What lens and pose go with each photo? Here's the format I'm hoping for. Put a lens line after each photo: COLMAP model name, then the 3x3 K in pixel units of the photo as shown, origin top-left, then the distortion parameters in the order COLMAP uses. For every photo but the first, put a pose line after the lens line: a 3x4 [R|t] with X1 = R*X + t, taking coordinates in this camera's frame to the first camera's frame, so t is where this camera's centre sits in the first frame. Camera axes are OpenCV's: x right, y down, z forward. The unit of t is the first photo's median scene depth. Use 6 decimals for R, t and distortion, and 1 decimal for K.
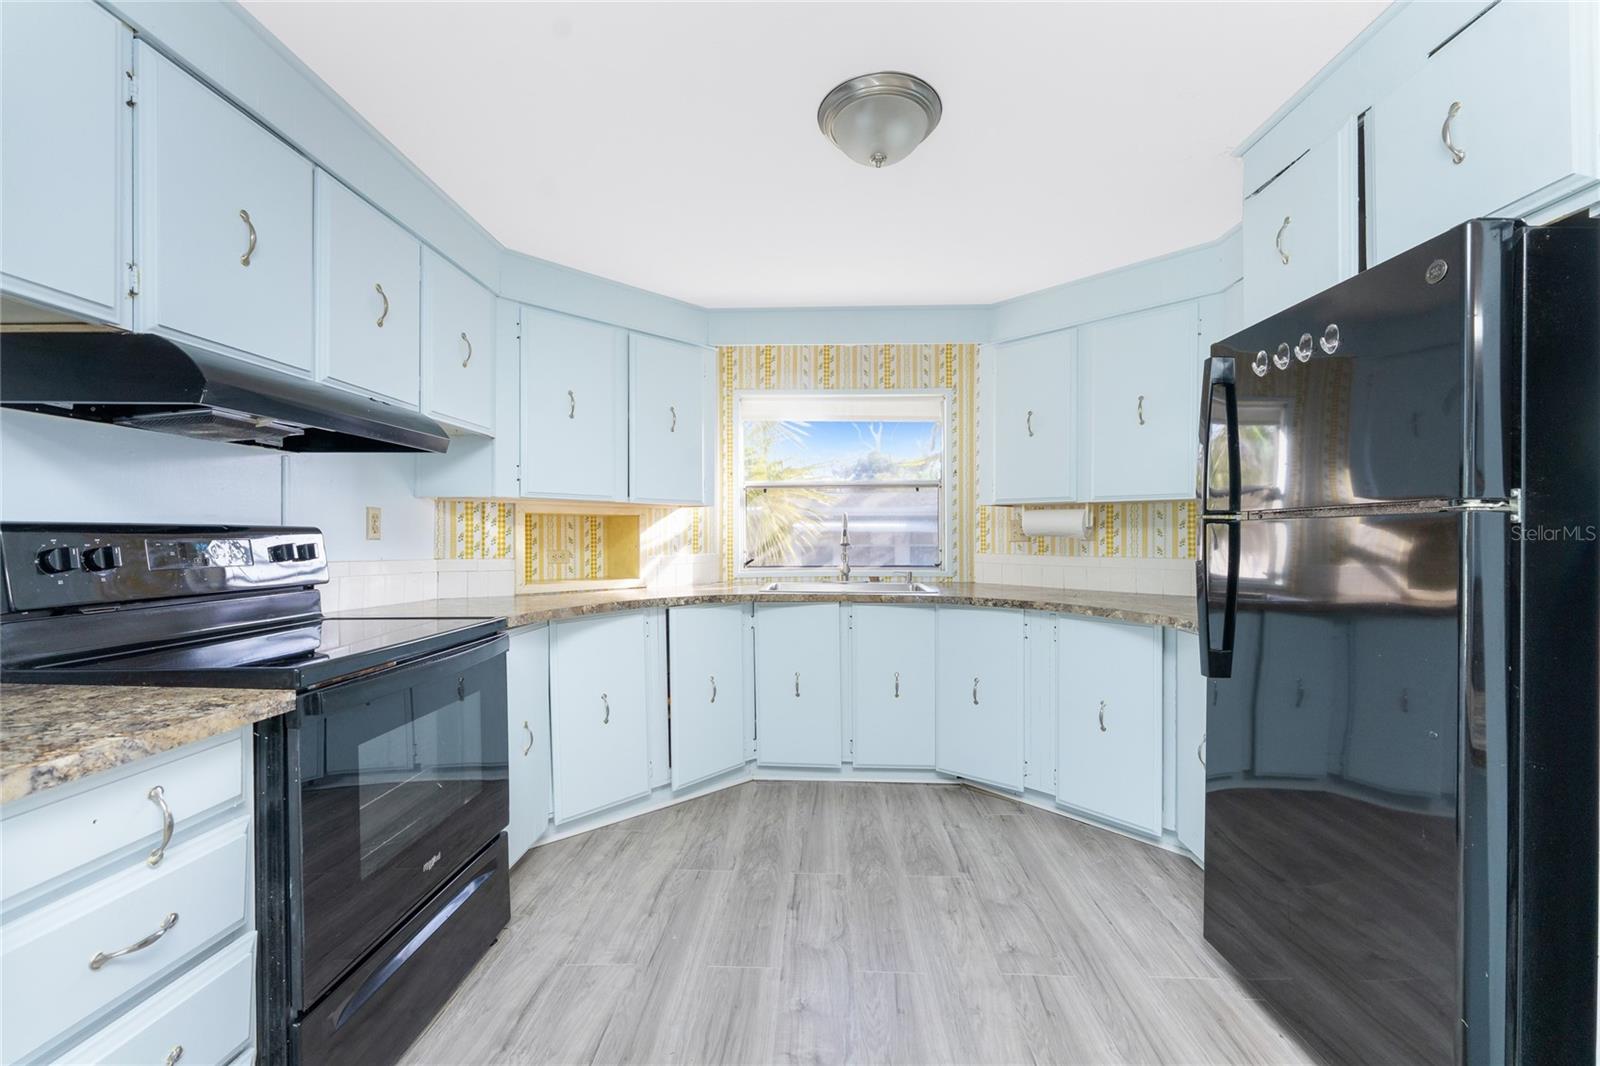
lens RADIAL K [[640.4, 0, 799.5], [0, 640.4, 537.8], [0, 0, 1]] dist [0.000343, 0.000043]
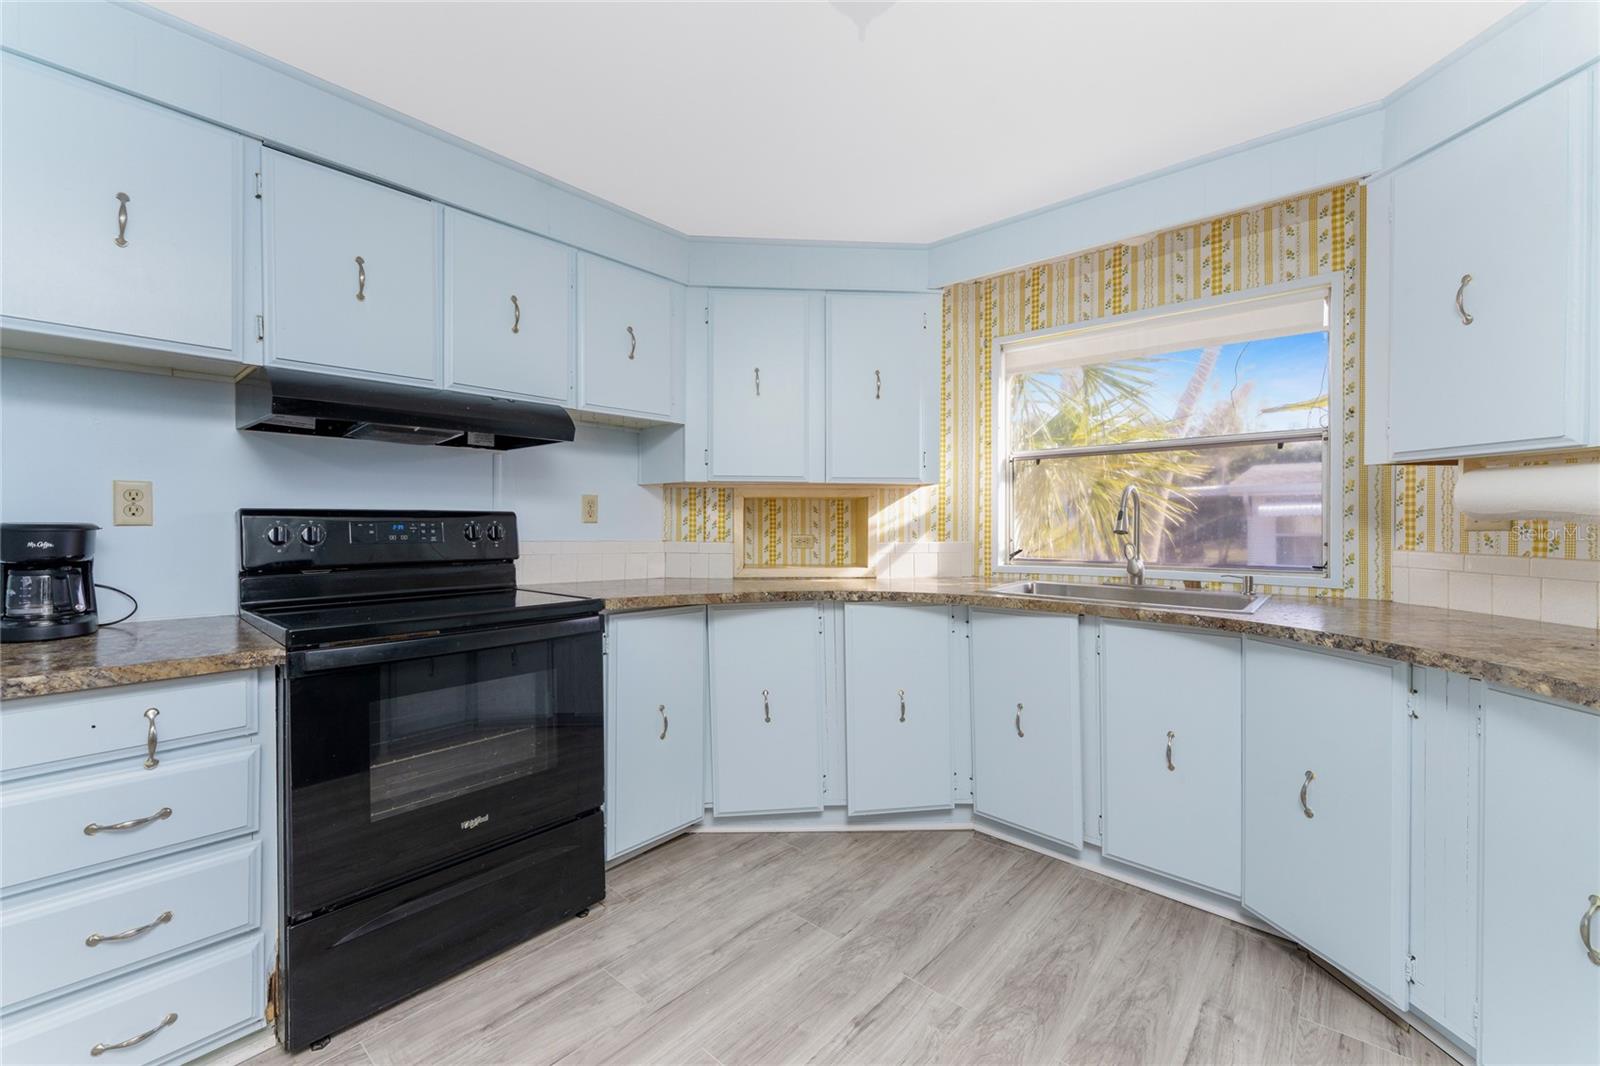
lens RADIAL K [[648.6, 0, 797.1], [0, 648.6, 527.5], [0, 0, 1]] dist [0.001265, 0.000071]
pose [[0.774226, 0.006577, -0.632875, 0.299510], [-0.002767, 0.999972, 0.007008, 0.001736], [0.632903, -0.003675, 0.774222, 0.281919]]
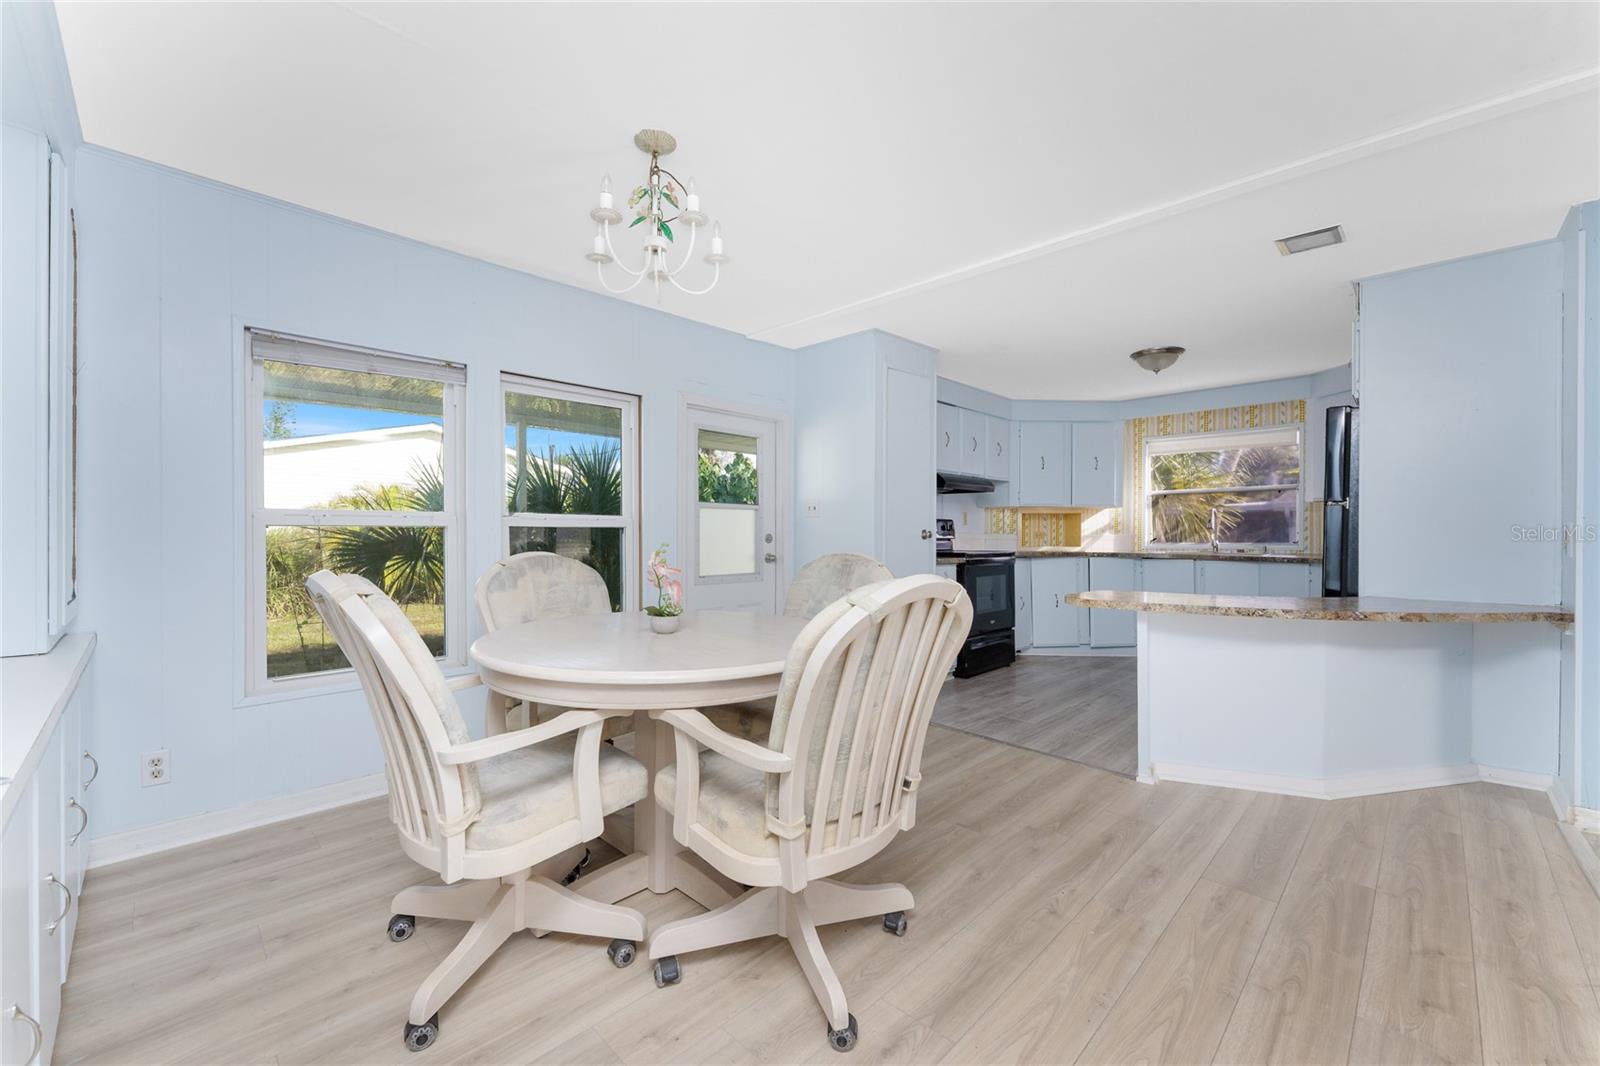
lens RADIAL K [[643.9, 0, 797.8], [0, 643.9, 539.6], [0, 0, 1]] dist [-0.001593, -0.000116]
pose [[0.736345, 0.006757, -0.676572, 0.505101], [-0.004782, 0.999977, 0.004782, 0.045834], [0.676589, -0.000286, 0.736361, -1.157385]]
